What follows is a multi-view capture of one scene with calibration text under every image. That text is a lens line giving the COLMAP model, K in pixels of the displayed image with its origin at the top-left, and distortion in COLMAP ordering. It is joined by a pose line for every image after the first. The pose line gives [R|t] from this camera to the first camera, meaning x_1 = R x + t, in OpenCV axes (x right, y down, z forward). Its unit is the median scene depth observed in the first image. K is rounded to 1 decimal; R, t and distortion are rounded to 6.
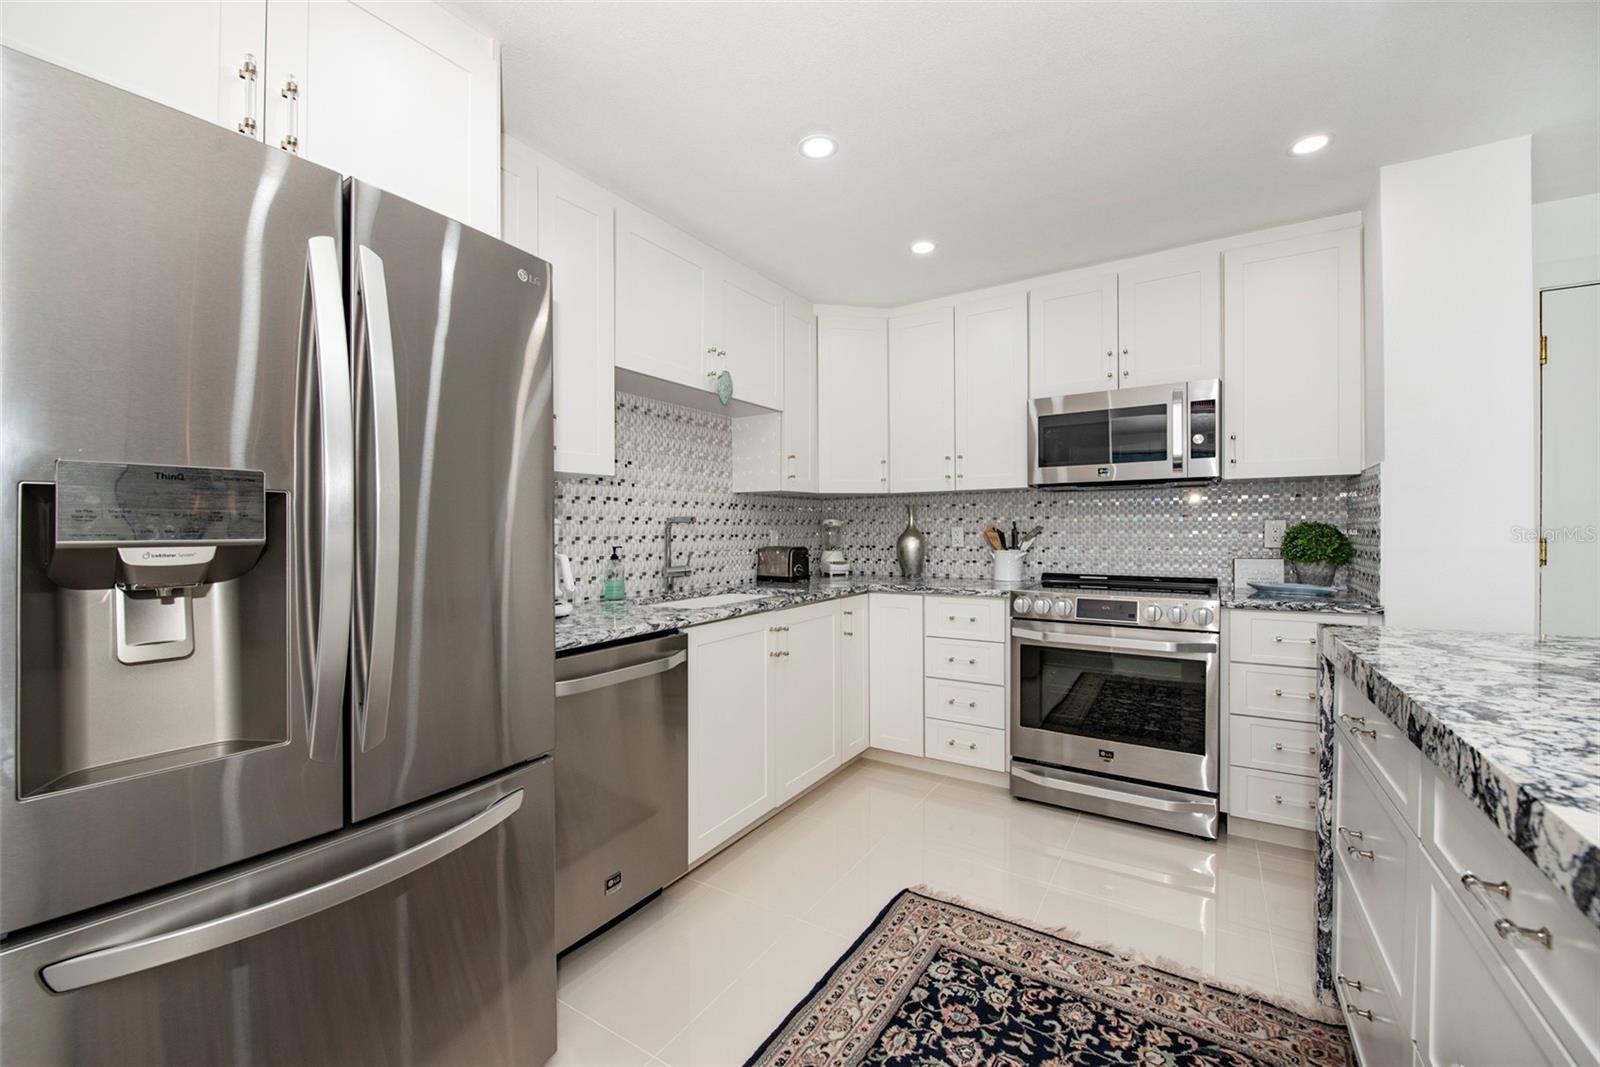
lens RADIAL K [[639.7, 0, 786.8], [0, 639.7, 537.7], [0, 0, 1]] dist [-0.015011, -0.002341]
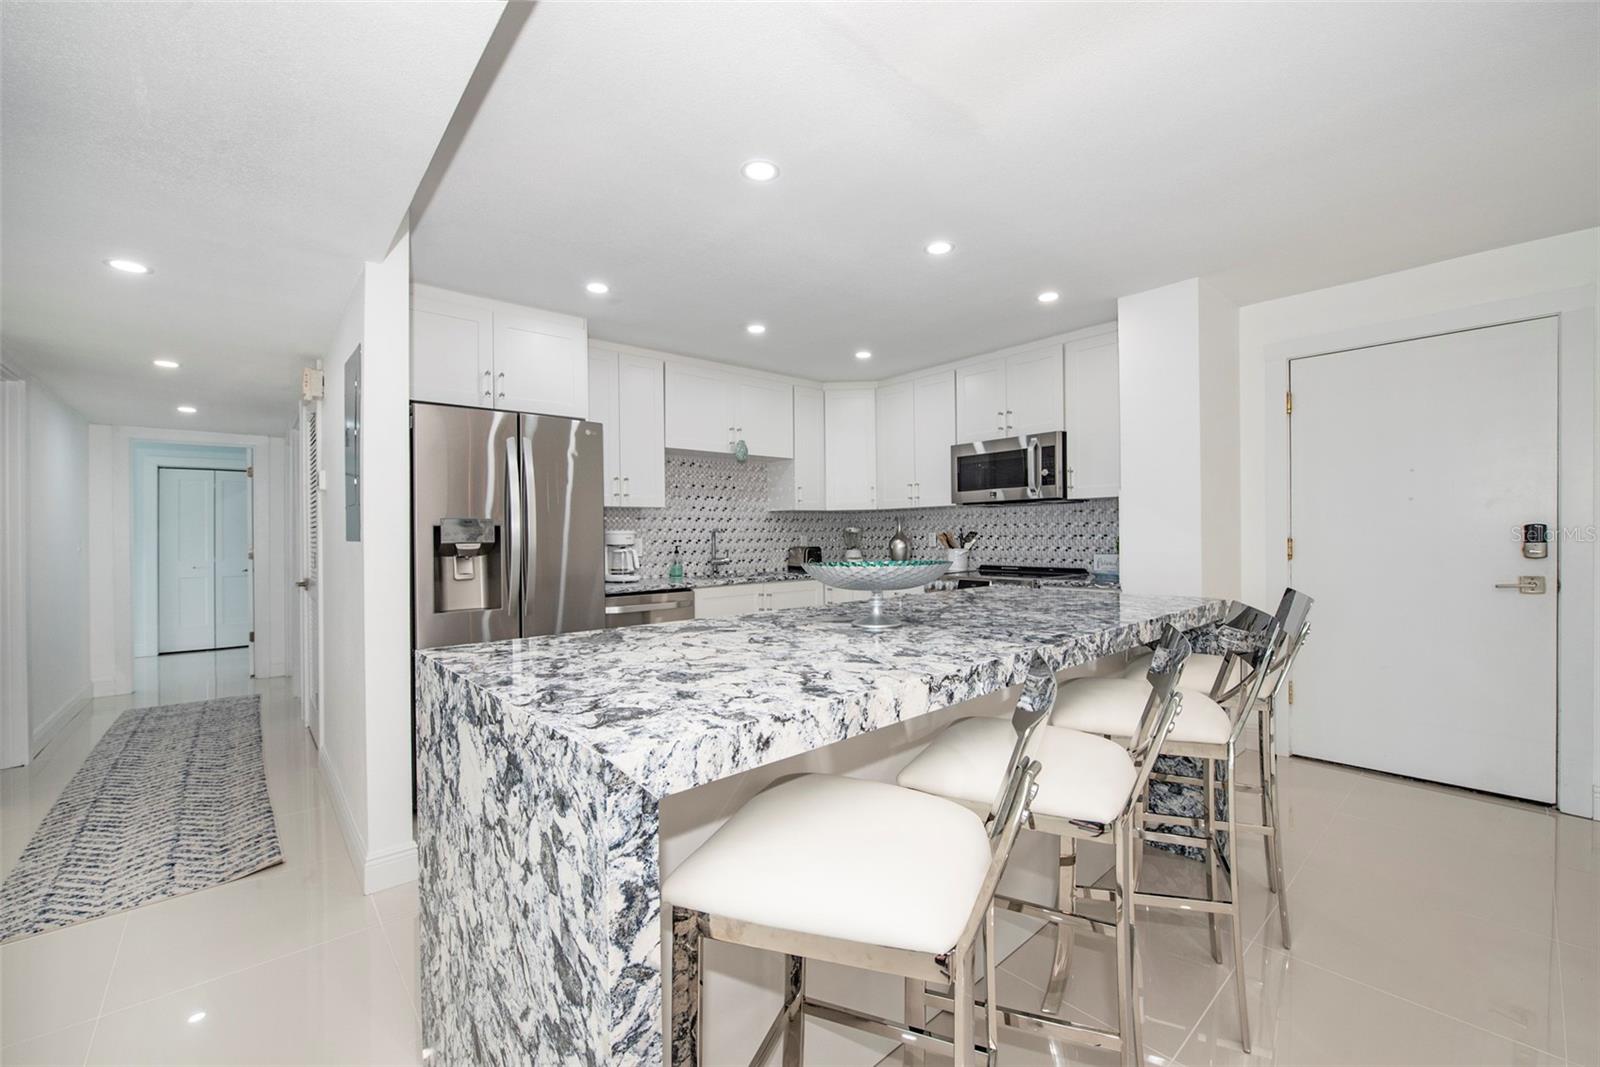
lens RADIAL K [[639.7, 0, 807.7], [0, 639.7, 532.2], [0, 0, 1]] dist [-0.015011, -0.002341]
pose [[0.967851, -0.006733, -0.251432, 0.435960], [0.002834, 0.999870, -0.015864, 0.004330], [0.251507, 0.014641, 0.967745, -0.494012]]
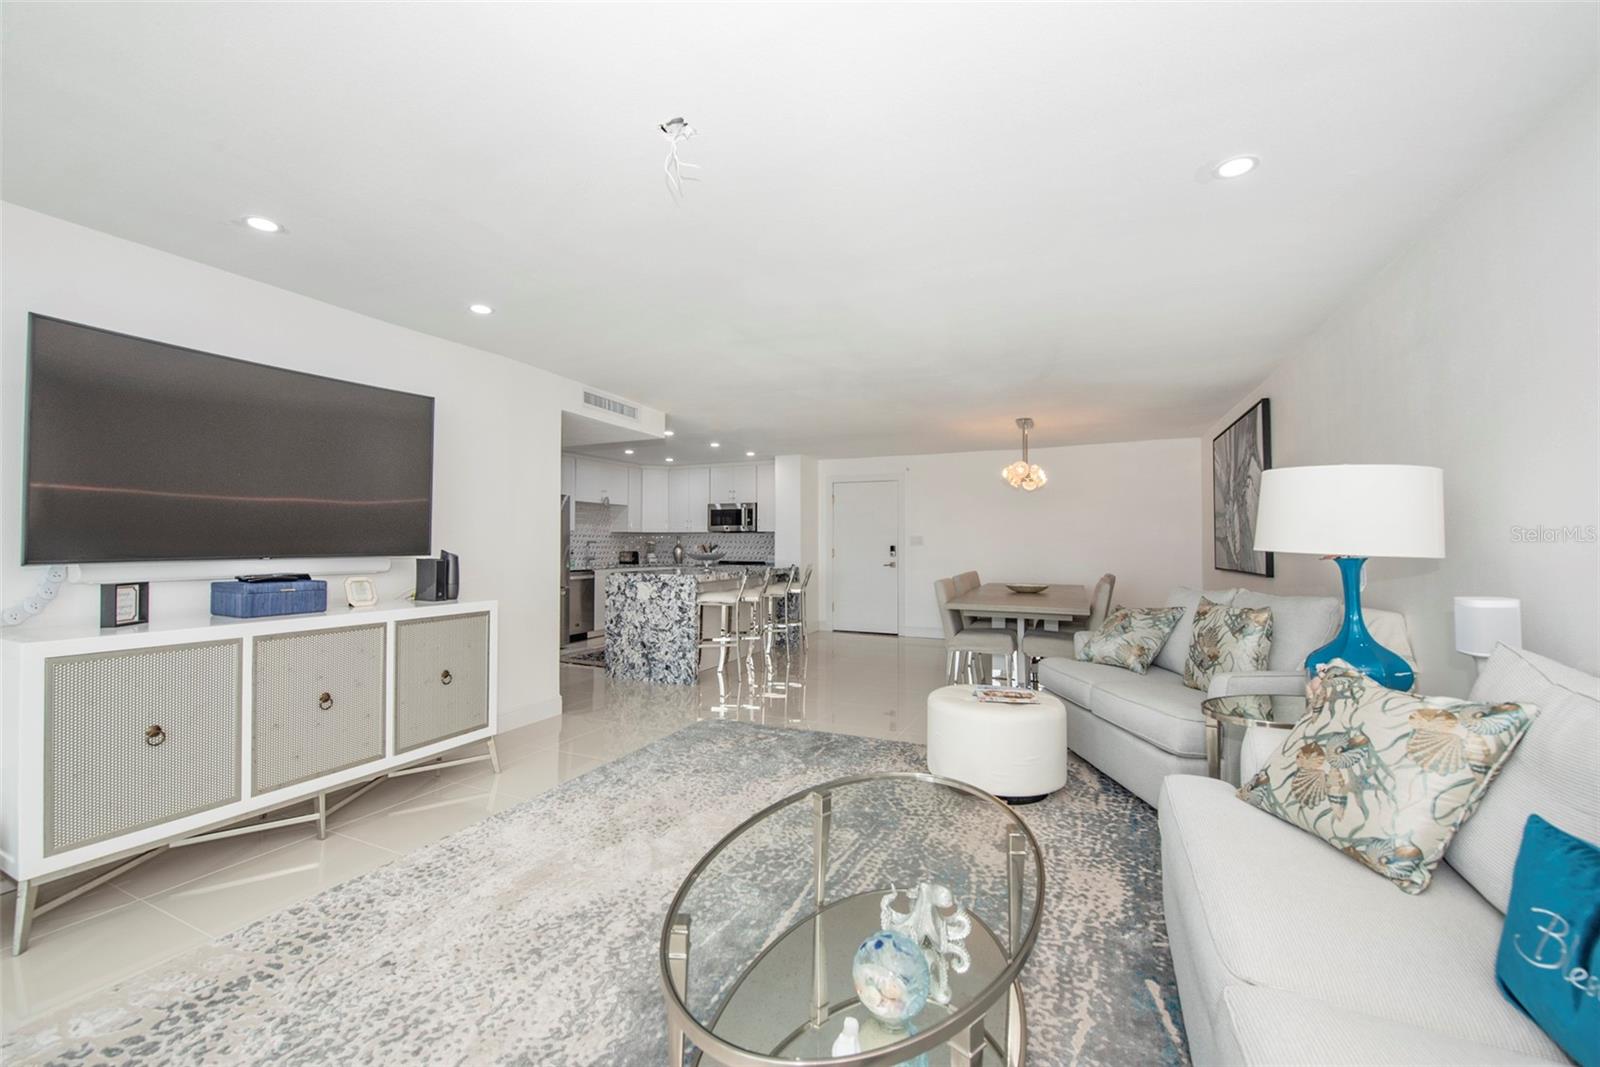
lens RADIAL K [[639.7, 0, 789.9], [0, 639.7, 530.3], [0, 0, 1]] dist [-0.015011, -0.002341]
pose [[0.988879, 0.013223, 0.148135, 0.320602], [-0.008085, 0.999346, -0.035233, 0.018568], [-0.148504, 0.033644, 0.988339, -2.192731]]
